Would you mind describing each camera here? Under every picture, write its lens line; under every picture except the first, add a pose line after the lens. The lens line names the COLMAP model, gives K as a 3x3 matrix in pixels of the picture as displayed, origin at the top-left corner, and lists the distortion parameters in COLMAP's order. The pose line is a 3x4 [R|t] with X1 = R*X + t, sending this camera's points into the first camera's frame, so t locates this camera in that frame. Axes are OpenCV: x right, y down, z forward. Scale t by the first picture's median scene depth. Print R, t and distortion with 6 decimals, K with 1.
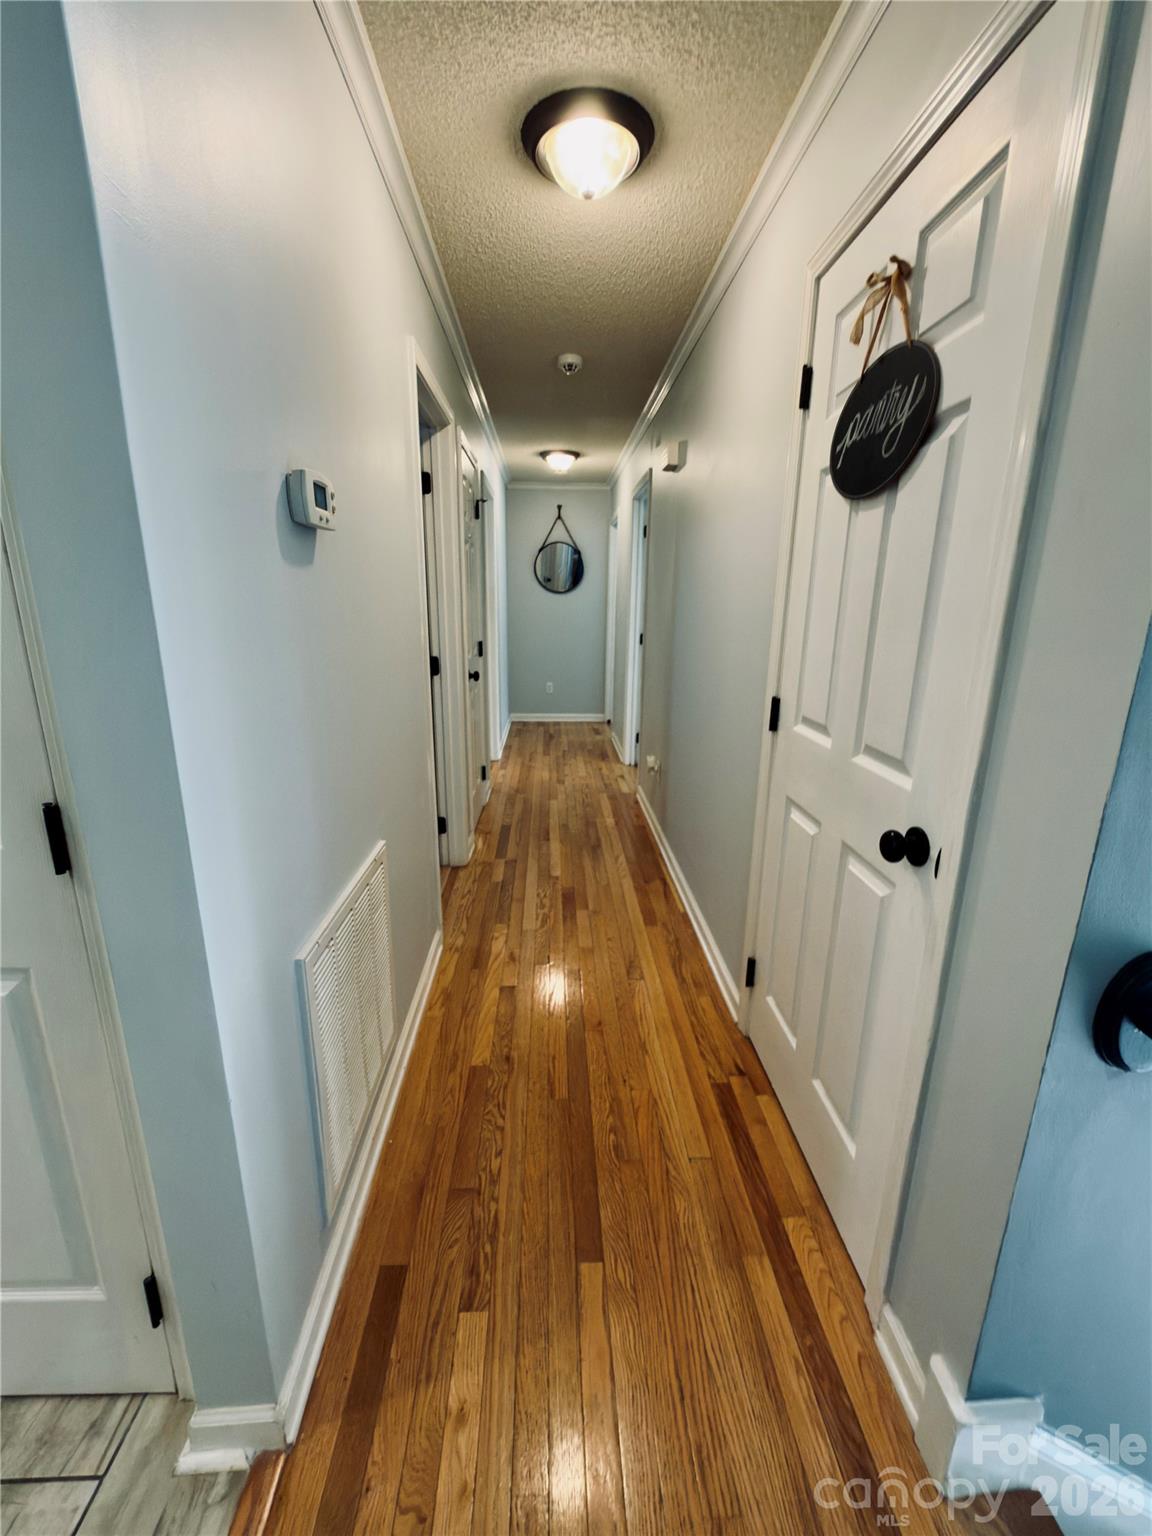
lens RADIAL K [[630.7, 0, 582.5], [0, 630.7, 768.9], [0, 0, 1]] dist [-0.002585, -0.000424]
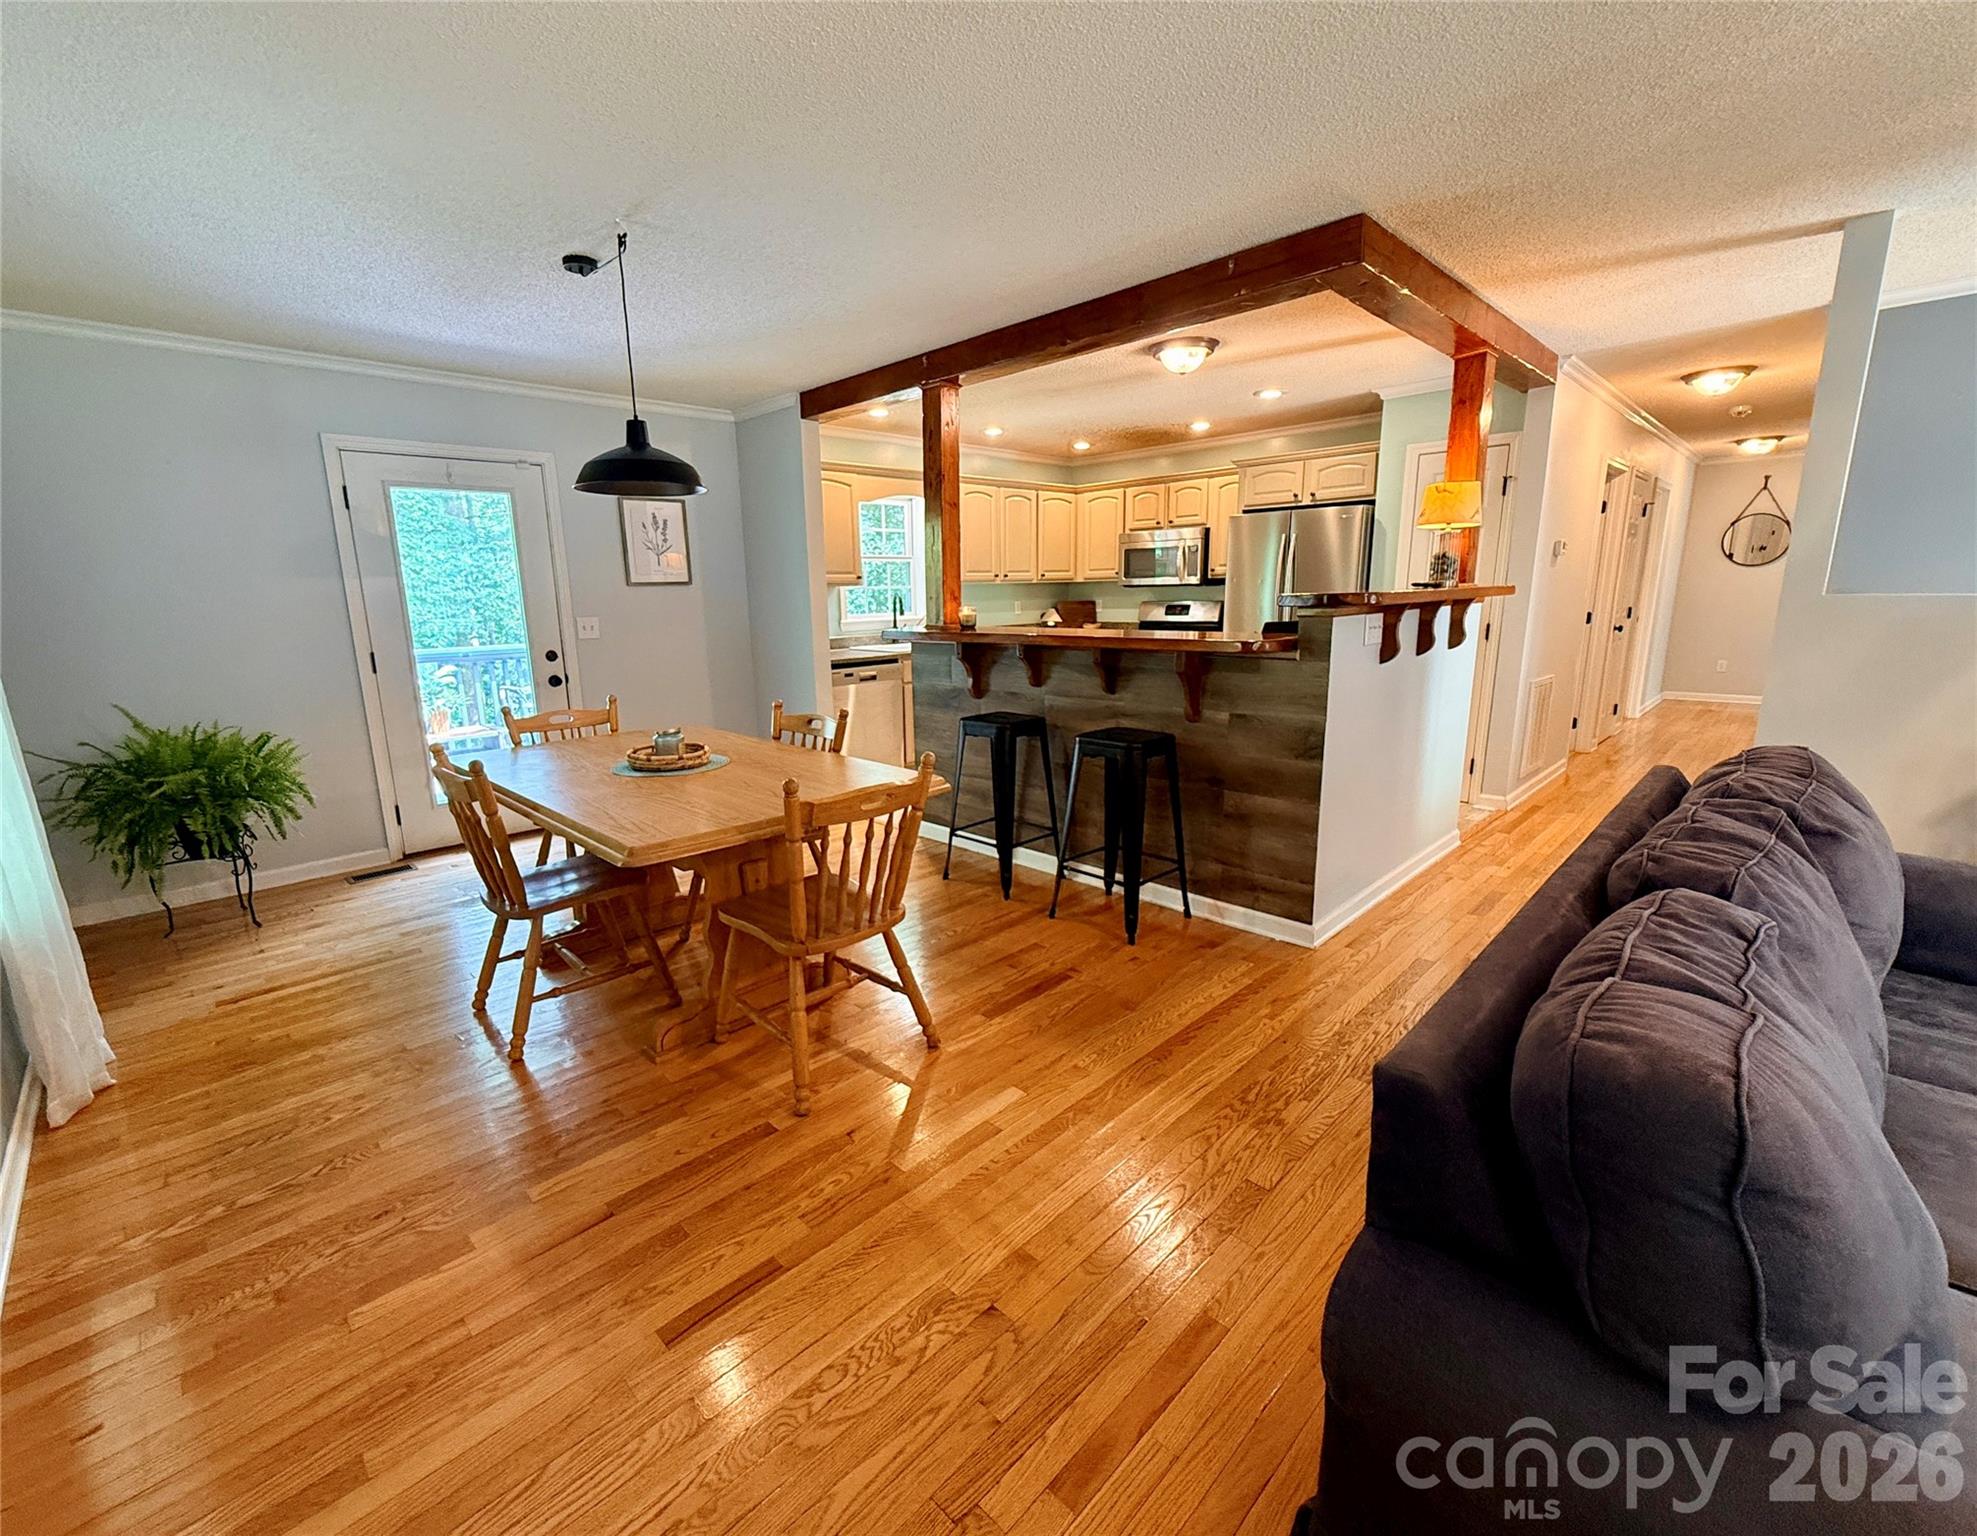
lens RADIAL K [[845.6, 0, 956.6], [0, 845.6, 766.7], [0, 0, 1]] dist [0.000457, 0.000045]
pose [[0.662276, 0.130731, -0.737766, 0.229652], [-0.167933, 0.985509, 0.023882, 0.291409], [0.730198, 0.108079, 0.674634, -1.076883]]
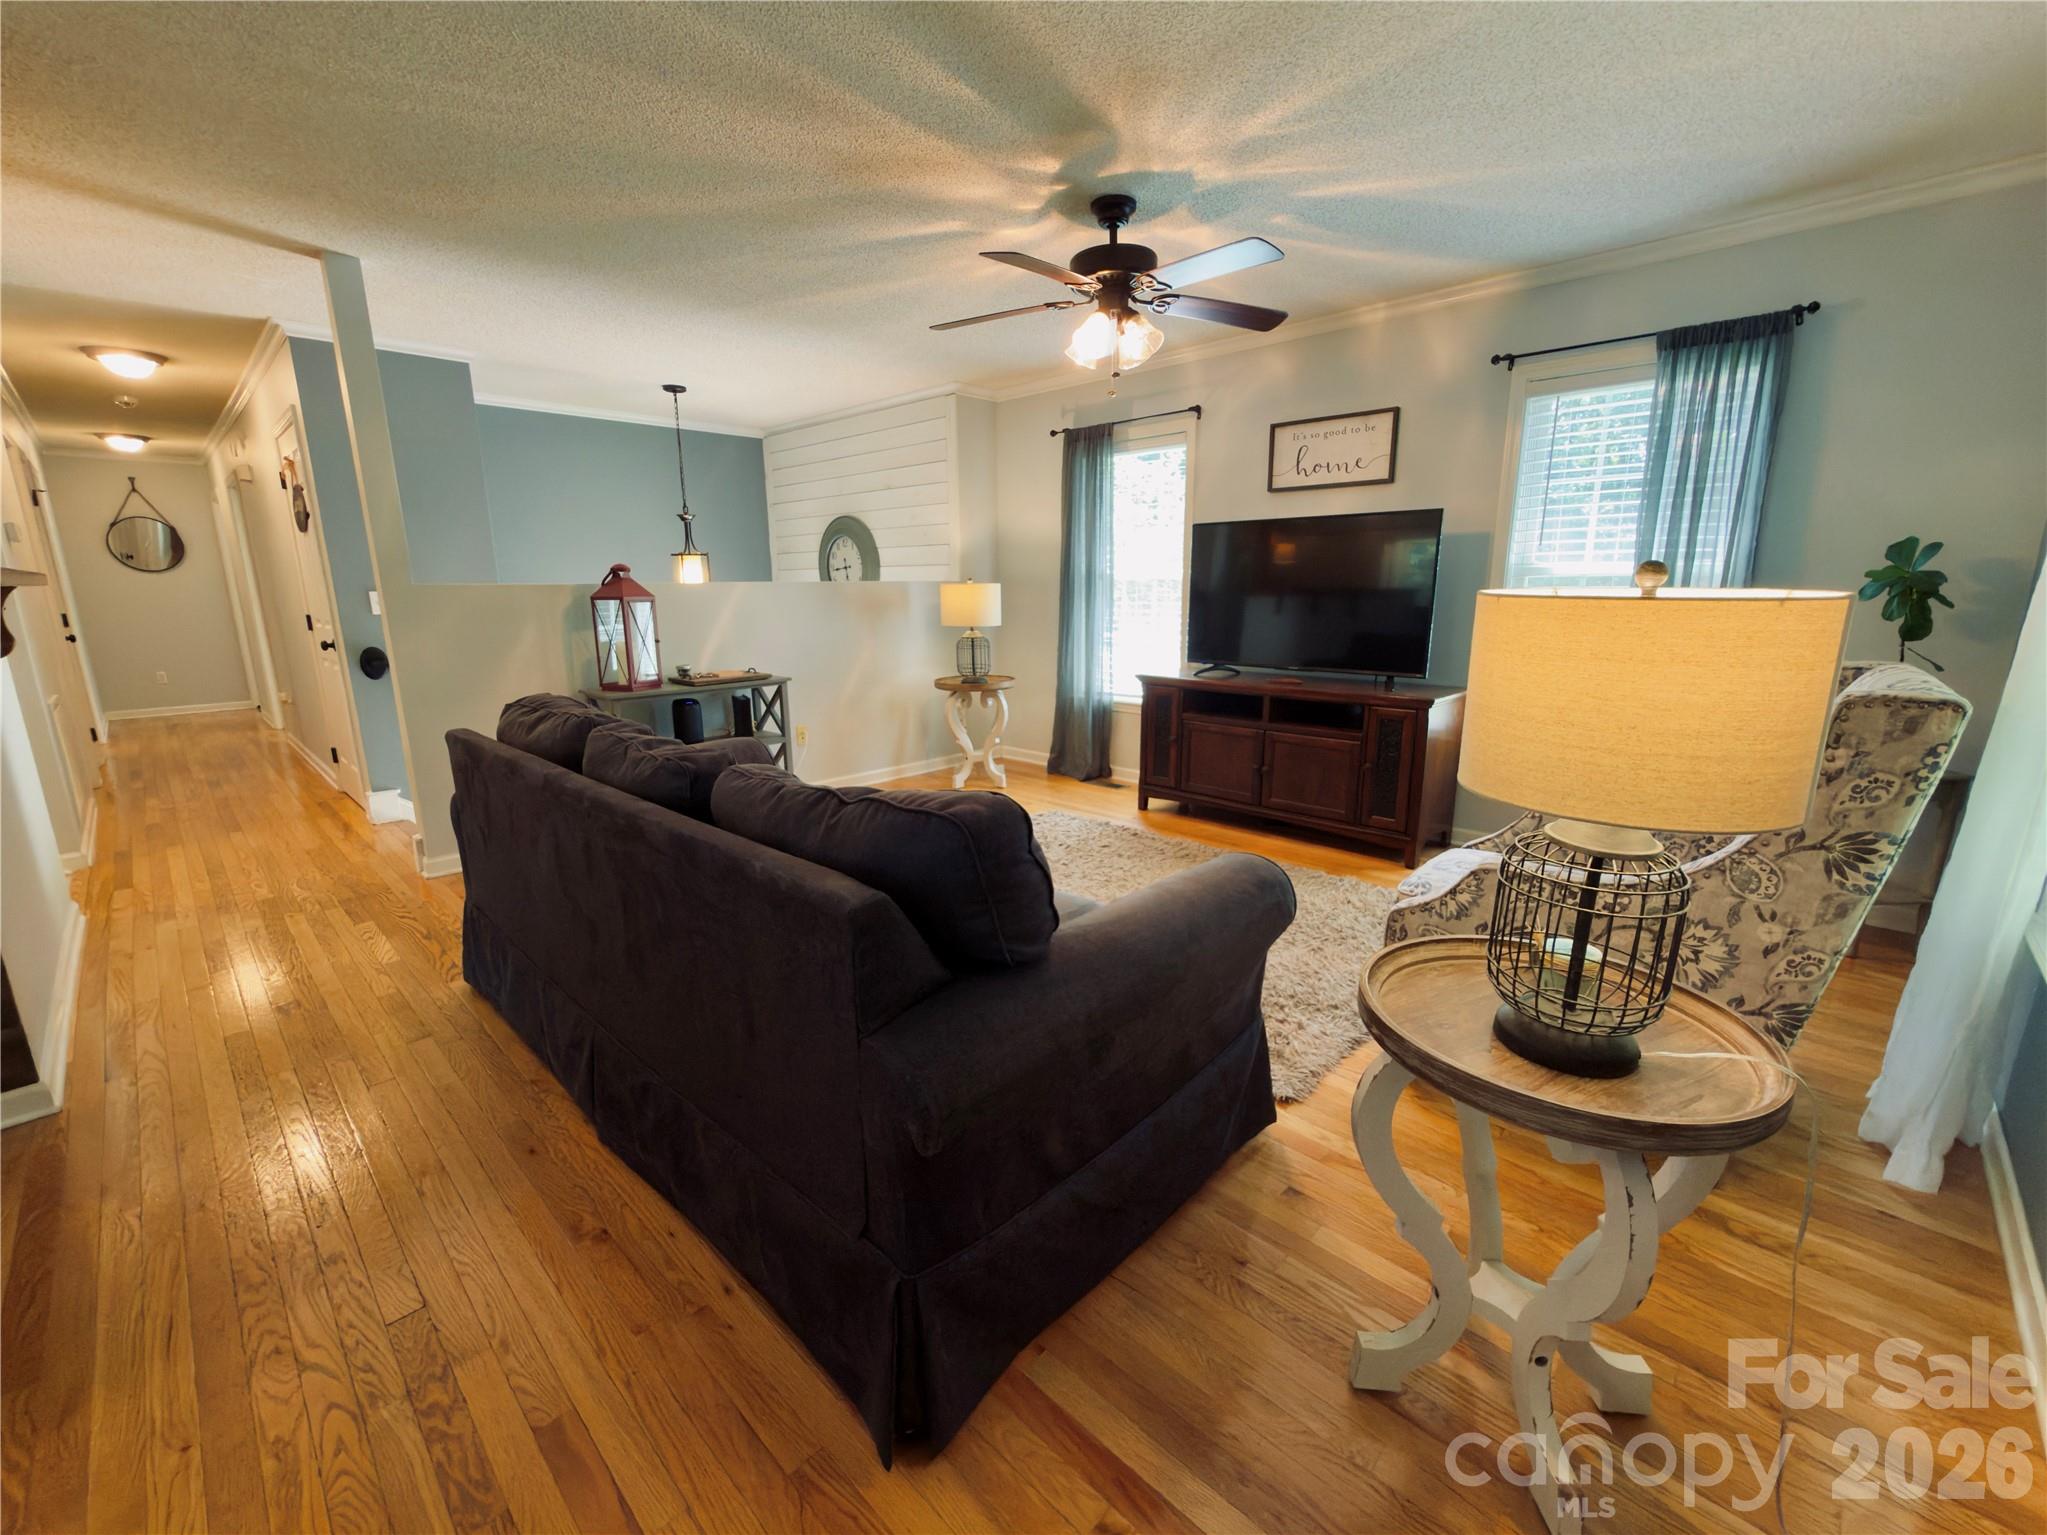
lens RADIAL K [[842.1, 0, 1023.5], [0, 842.1, 767.5], [0, 0, 1]] dist [0.003379, 0.000281]
pose [[0.728563, -0.165543, 0.664674, 0.032030], [0.193859, 0.980517, 0.031713, 0.310835], [-0.656974, 0.105748, 0.746460, -1.082339]]
